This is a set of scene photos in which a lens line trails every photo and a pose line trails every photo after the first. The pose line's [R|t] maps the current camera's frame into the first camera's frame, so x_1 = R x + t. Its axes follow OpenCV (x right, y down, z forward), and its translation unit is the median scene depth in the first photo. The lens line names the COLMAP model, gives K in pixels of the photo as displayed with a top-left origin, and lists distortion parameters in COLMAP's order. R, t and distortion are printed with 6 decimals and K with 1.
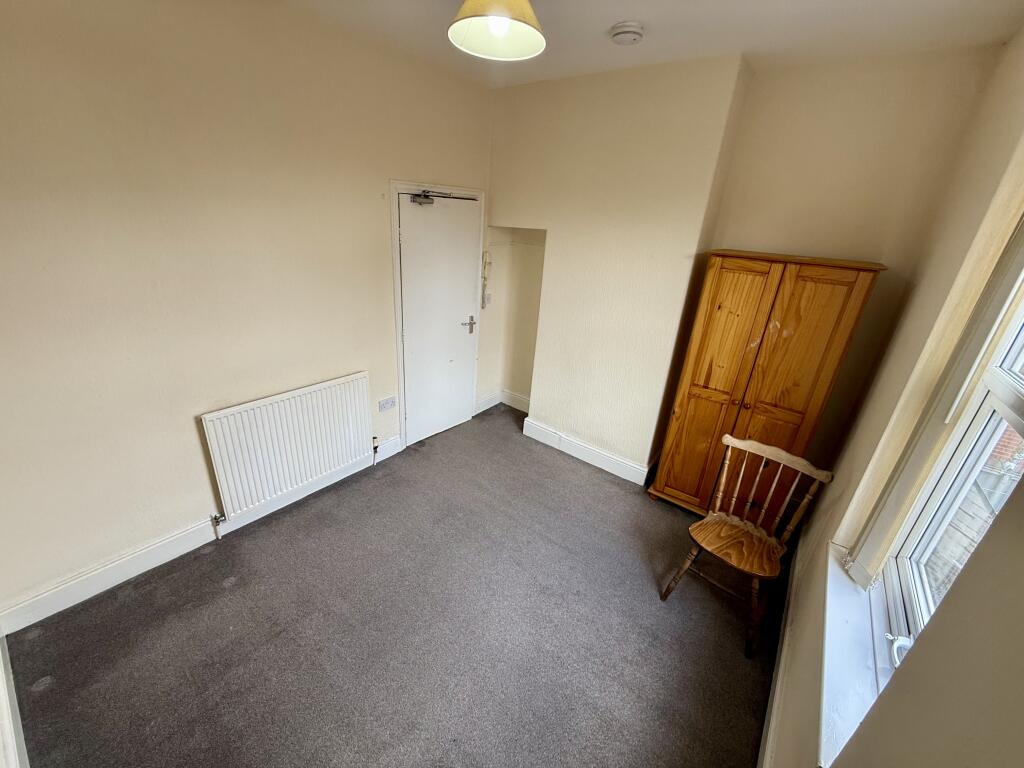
lens RADIAL K [[408.7, 0, 505.3], [0, 408.7, 382.6], [0, 0, 1]] dist [0.001450, -0.000093]
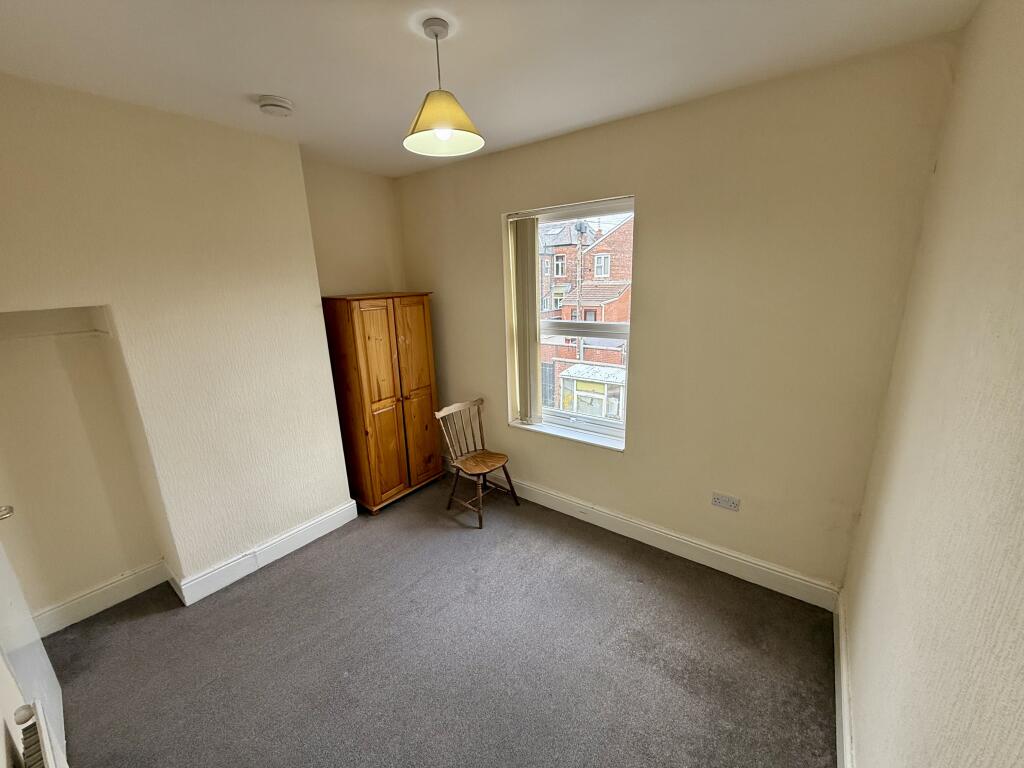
lens RADIAL K [[408.7, 0, 510.2], [0, 408.7, 386.4], [0, 0, 1]] dist [0.001450, -0.000093]
pose [[-0.019347, -0.324367, 0.945733, -0.728493], [0.401989, 0.863563, 0.304408, -0.261179], [-0.915440, 0.386064, 0.113685, 0.504534]]
